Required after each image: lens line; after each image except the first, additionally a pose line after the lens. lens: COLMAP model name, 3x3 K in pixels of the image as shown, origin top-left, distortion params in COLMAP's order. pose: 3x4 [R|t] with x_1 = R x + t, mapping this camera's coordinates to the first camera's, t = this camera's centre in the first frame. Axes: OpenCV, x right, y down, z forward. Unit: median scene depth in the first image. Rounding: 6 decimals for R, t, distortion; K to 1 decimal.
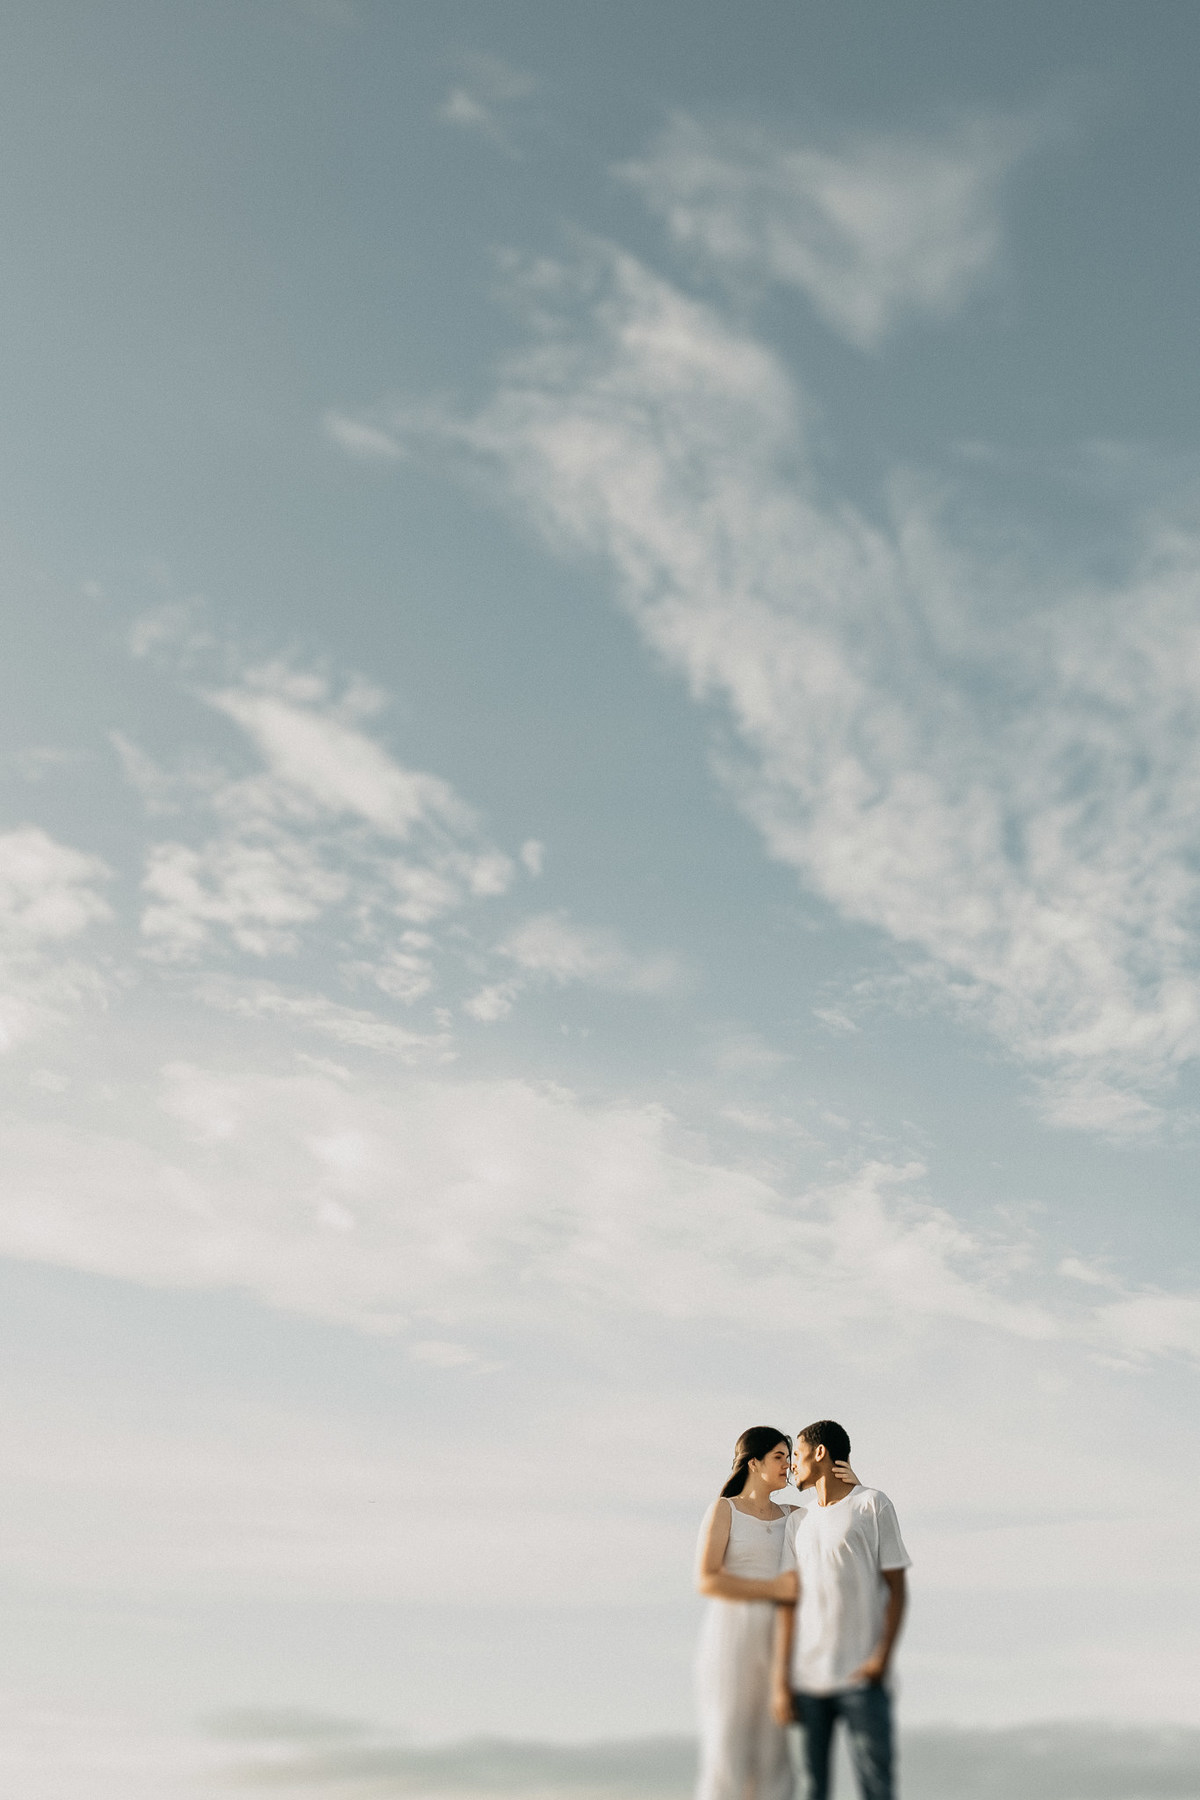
lens RADIAL K [[2716.9, 0, 600.0], [0, 2716.9, 900.0], [0, 0, 1]] dist [-0.042755, -0.017731]
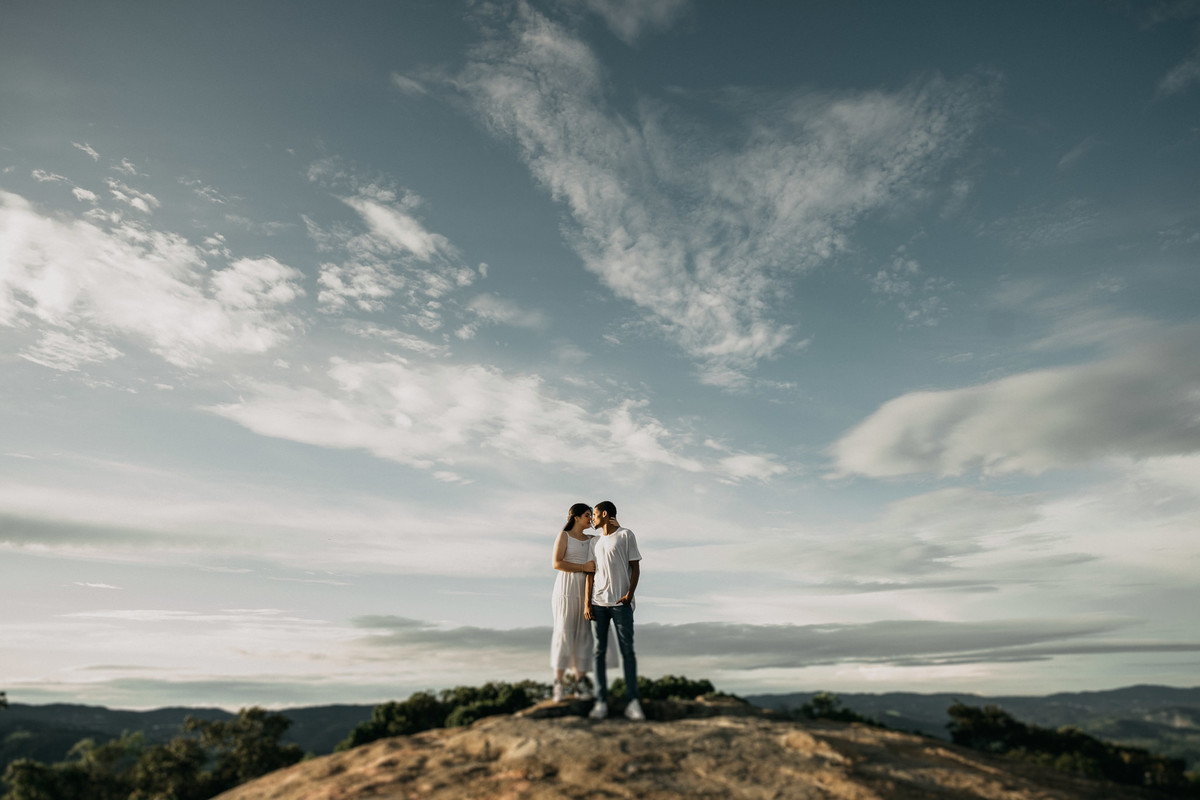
lens RADIAL K [[1811.2, 0, 591.1], [0, 1811.2, 385.0], [0, 0, 1]] dist [-0.042755, -0.017731]
pose [[0.998067, 0.001945, 0.062116, -0.029508], [-0.005868, 0.997995, 0.063027, -0.015610], [-0.061869, -0.063269, 0.996077, -0.567723]]
